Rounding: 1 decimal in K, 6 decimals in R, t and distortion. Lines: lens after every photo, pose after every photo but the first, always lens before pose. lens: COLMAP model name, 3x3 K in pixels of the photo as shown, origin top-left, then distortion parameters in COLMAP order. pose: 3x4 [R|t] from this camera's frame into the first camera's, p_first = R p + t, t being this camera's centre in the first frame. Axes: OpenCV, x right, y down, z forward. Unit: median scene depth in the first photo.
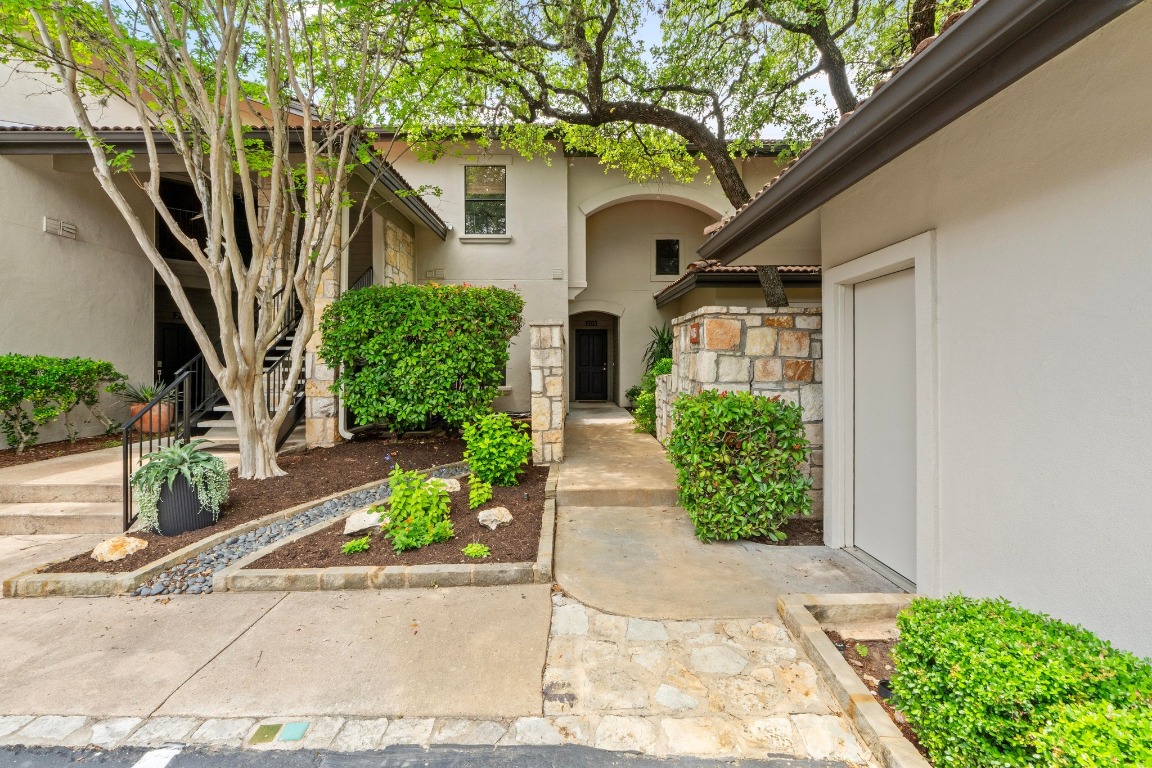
lens RADIAL K [[493.8, 0, 571.6], [0, 493.8, 363.3], [0, 0, 1]] dist [-0.005586, 0.000063]
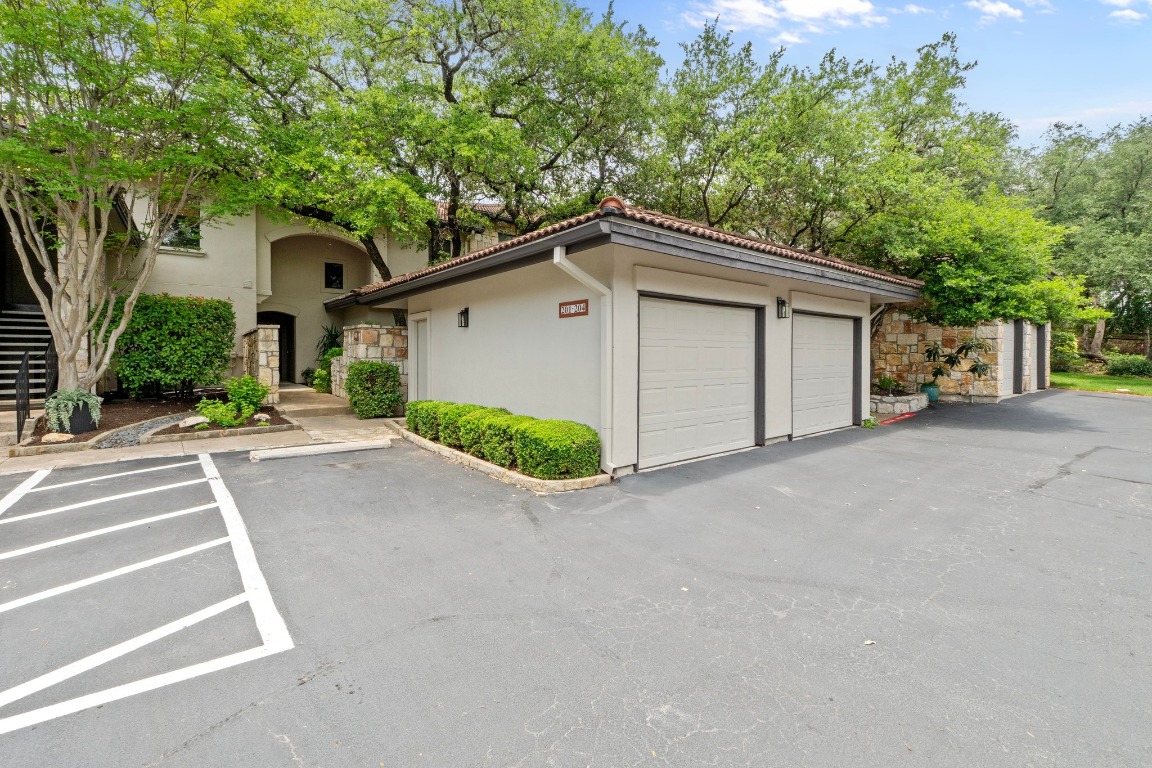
lens RADIAL K [[493.8, 0, 571.6], [0, 493.8, 363.3], [0, 0, 1]] dist [-0.005586, 0.000063]
pose [[0.788970, -0.008105, 0.614378, -0.284974], [-0.002841, 0.999854, 0.016839, 0.018098], [-0.614425, -0.015031, 0.788832, -1.094372]]
